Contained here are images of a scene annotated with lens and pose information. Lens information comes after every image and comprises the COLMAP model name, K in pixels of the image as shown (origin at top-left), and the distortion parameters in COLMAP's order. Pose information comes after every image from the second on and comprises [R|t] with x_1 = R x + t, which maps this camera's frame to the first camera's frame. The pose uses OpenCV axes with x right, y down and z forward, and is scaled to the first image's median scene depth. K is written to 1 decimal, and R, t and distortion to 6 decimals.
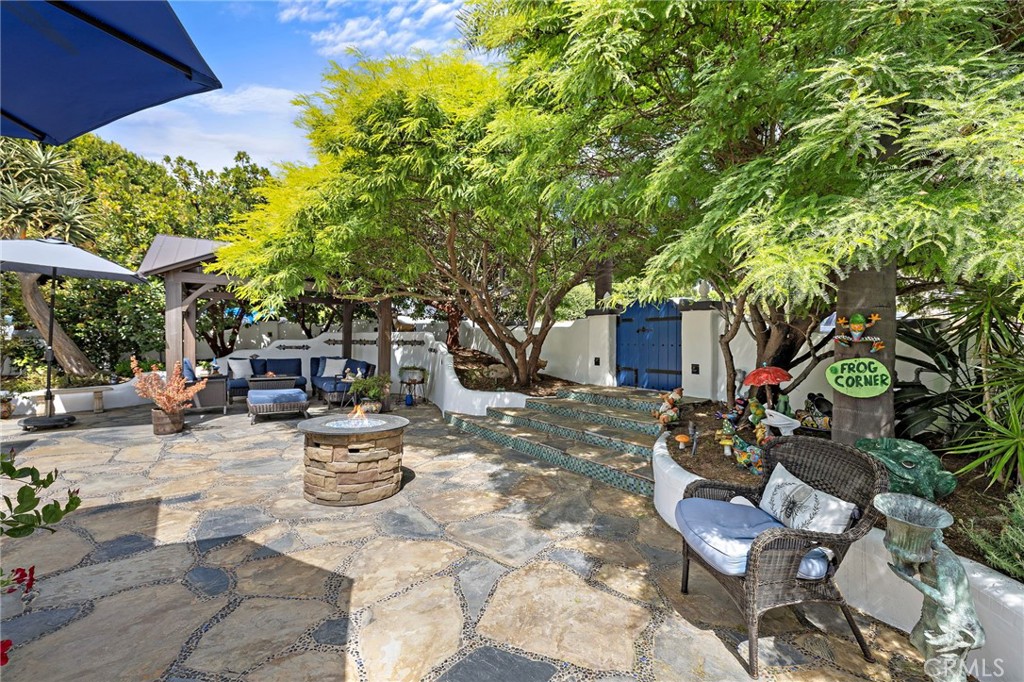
lens RADIAL K [[437.6, 0, 505.7], [0, 437.6, 336.3], [0, 0, 1]] dist [0.001536, -0.001119]
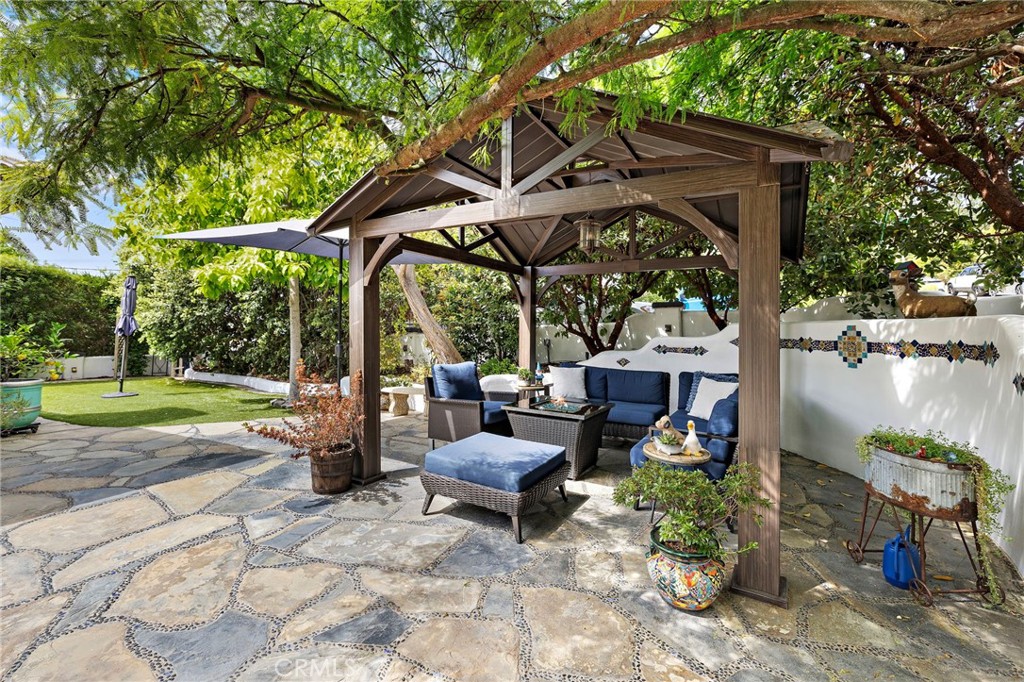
lens RADIAL K [[437.6, 0, 513.4], [0, 437.6, 331.9], [0, 0, 1]] dist [0.001536, -0.001119]
pose [[0.452448, 0.001278, -0.891790, -0.202672], [-0.005354, 0.999985, -0.001283, 0.009117], [0.891775, 0.005355, 0.452448, 1.548235]]
